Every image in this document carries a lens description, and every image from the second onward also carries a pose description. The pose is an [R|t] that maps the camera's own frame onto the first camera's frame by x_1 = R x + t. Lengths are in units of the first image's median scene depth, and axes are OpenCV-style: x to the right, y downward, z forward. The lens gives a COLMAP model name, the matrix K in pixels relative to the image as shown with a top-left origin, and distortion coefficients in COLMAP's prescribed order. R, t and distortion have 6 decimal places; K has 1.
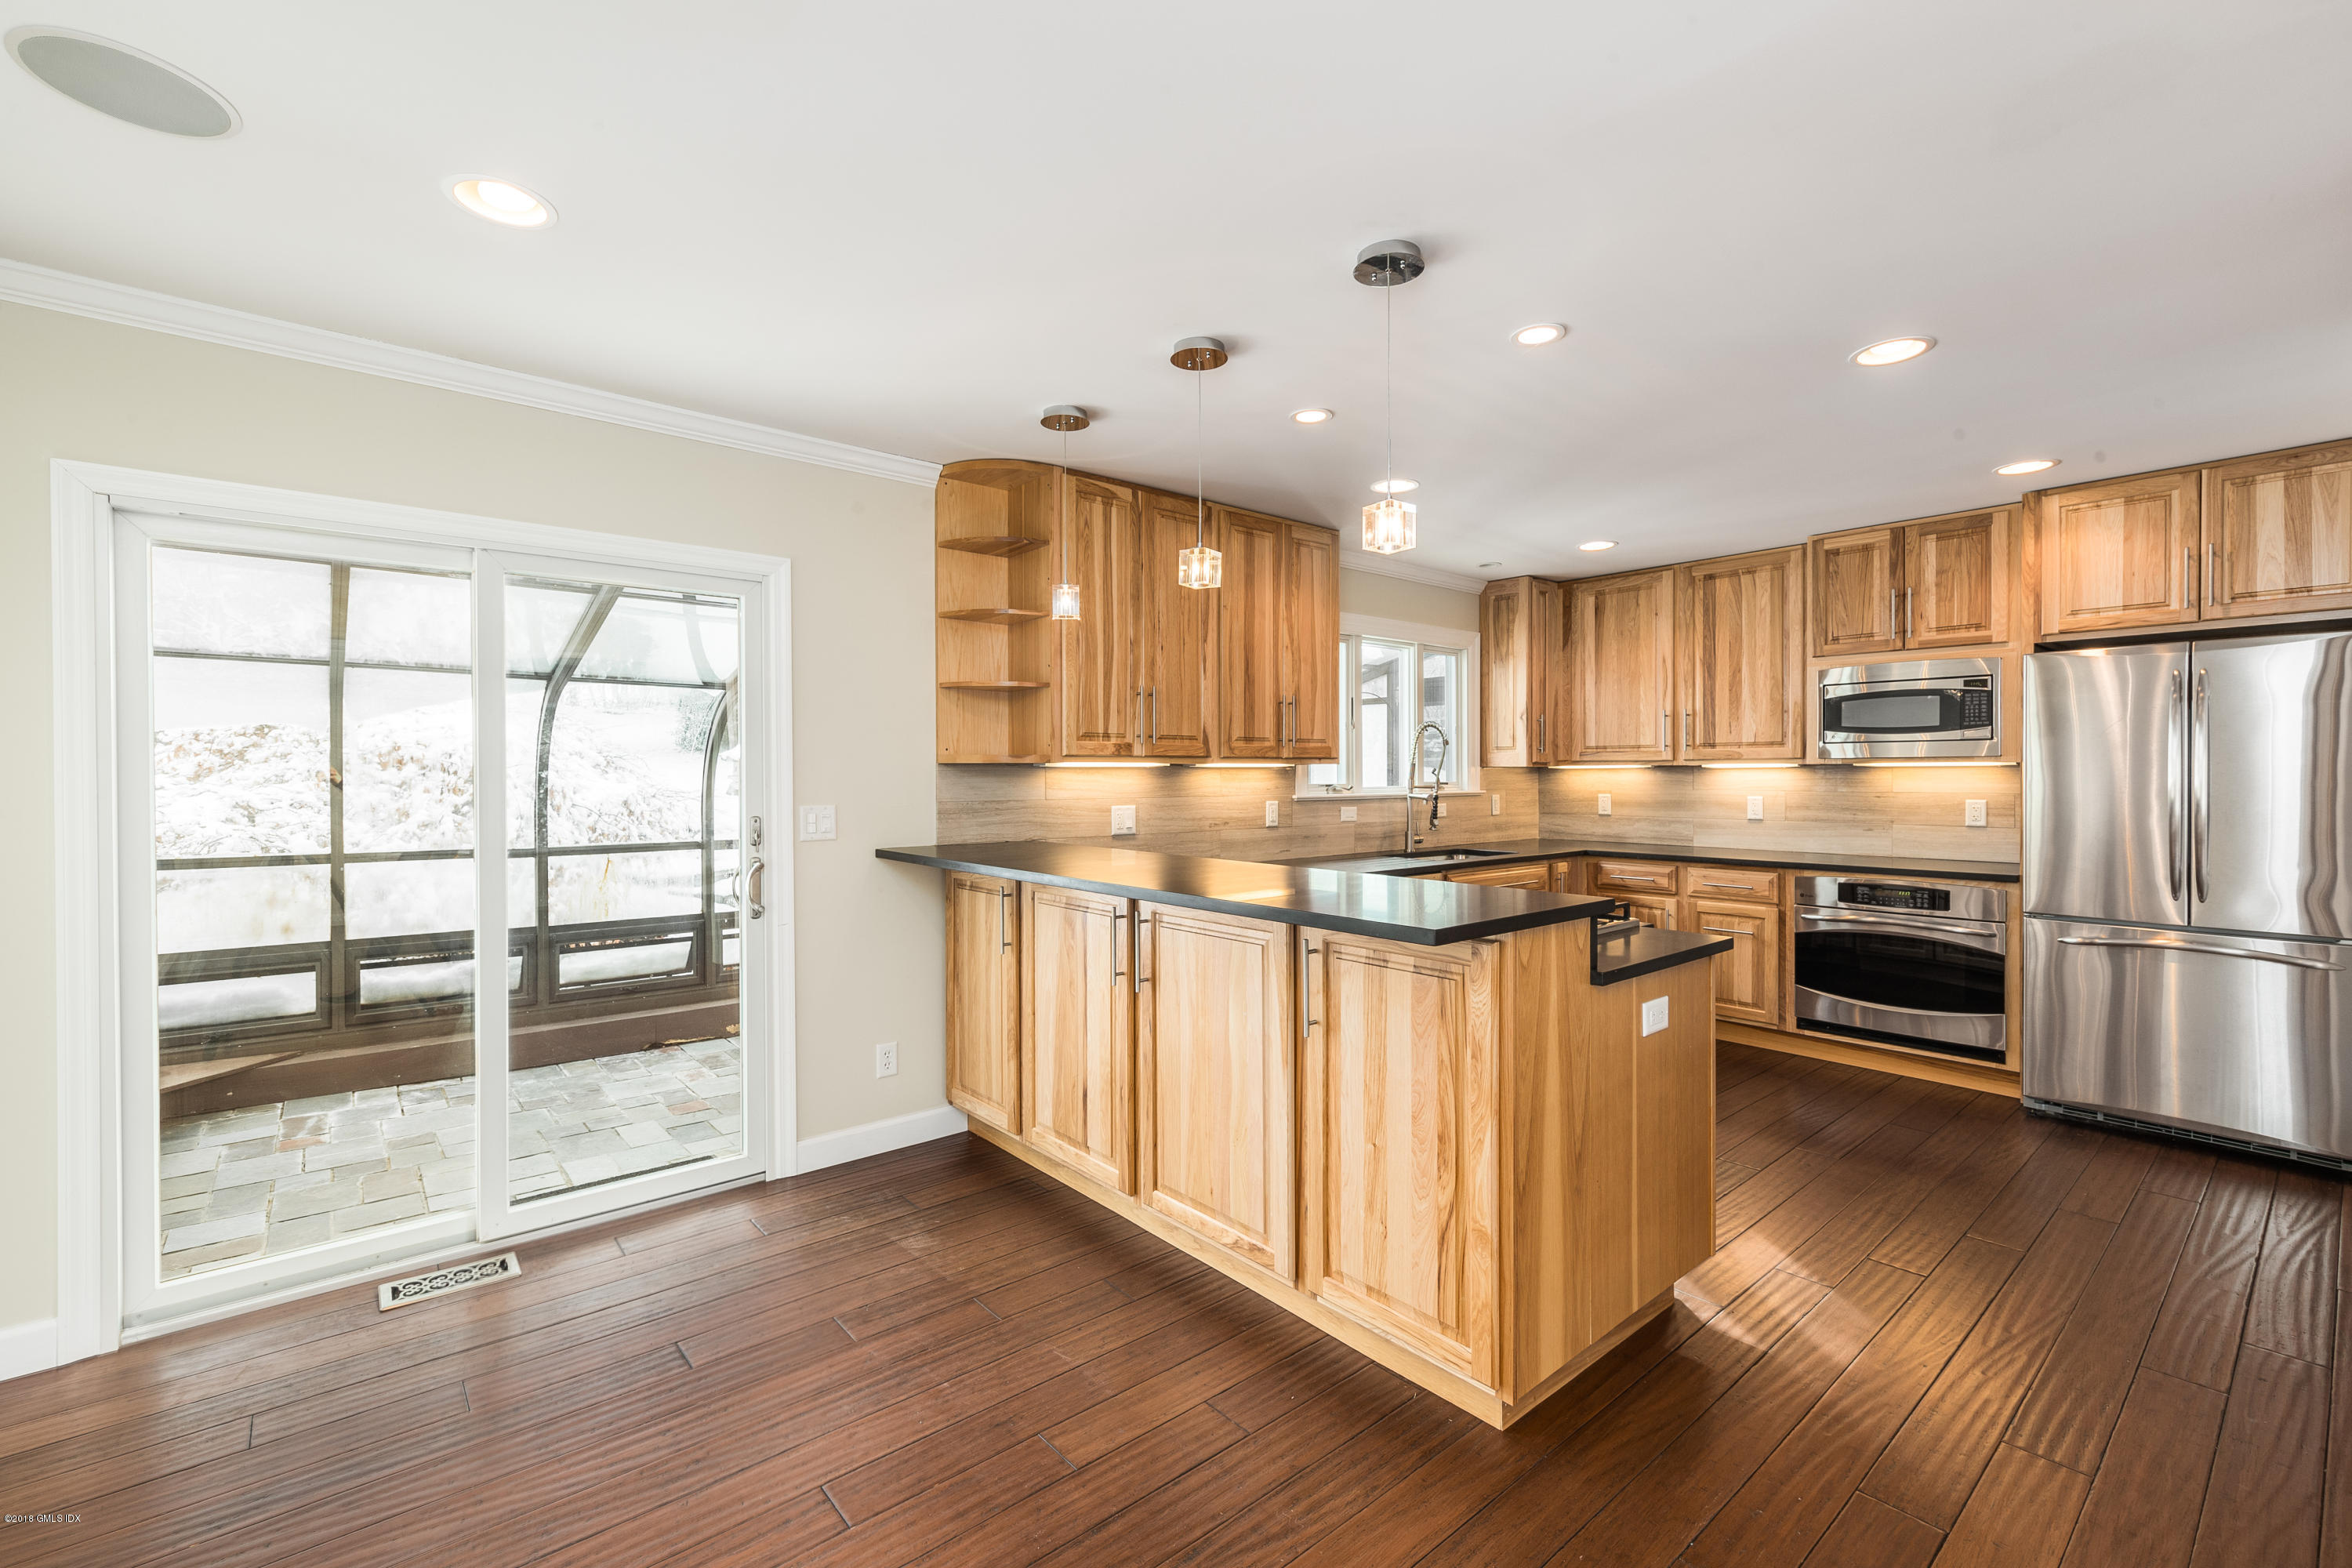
lens RADIAL K [[1008.2, 0, 1176.0], [0, 1008.2, 784.0], [0, 0, 1]] dist [0.000138, 0.000001]
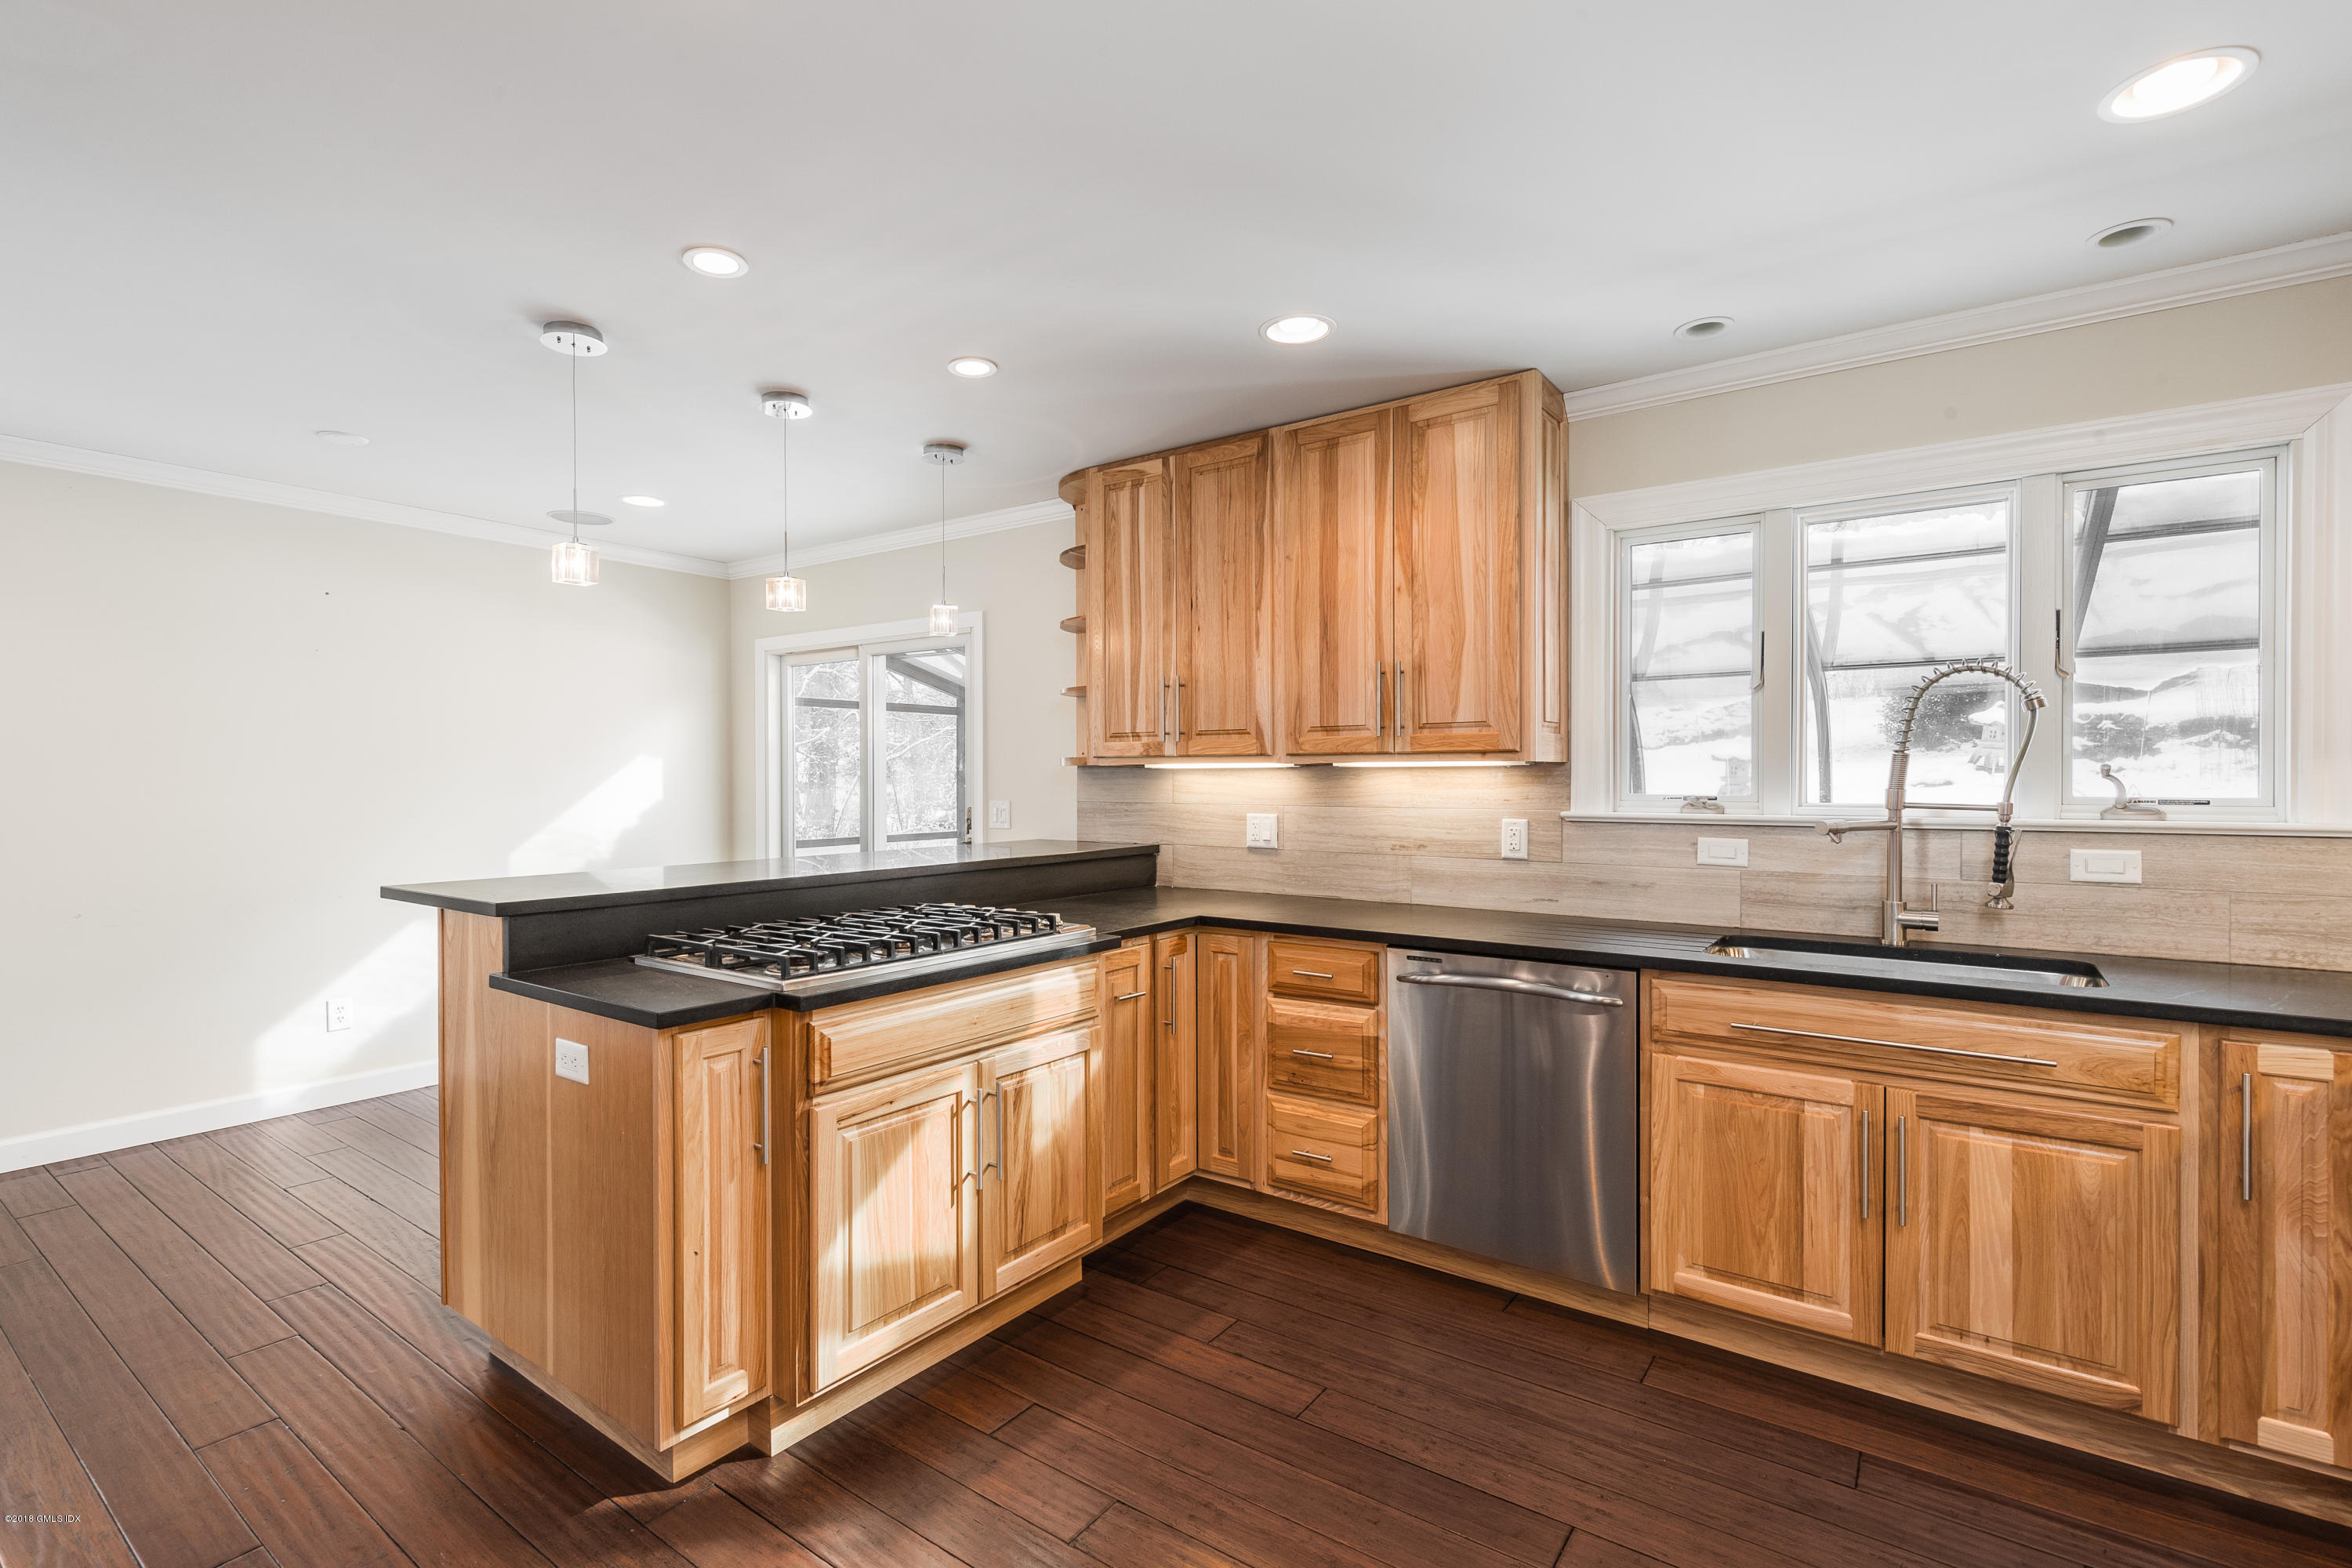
lens RADIAL K [[1060.0, 0, 1176.0], [0, 1060.0, 784.0], [0, 0, 1]] dist [-0.003153, -0.000312]
pose [[0.250463, 0.009089, -0.968084, 0.787021], [-0.009845, 0.999928, 0.006841, -0.008837], [0.968076, 0.007818, 0.250534, 0.702959]]
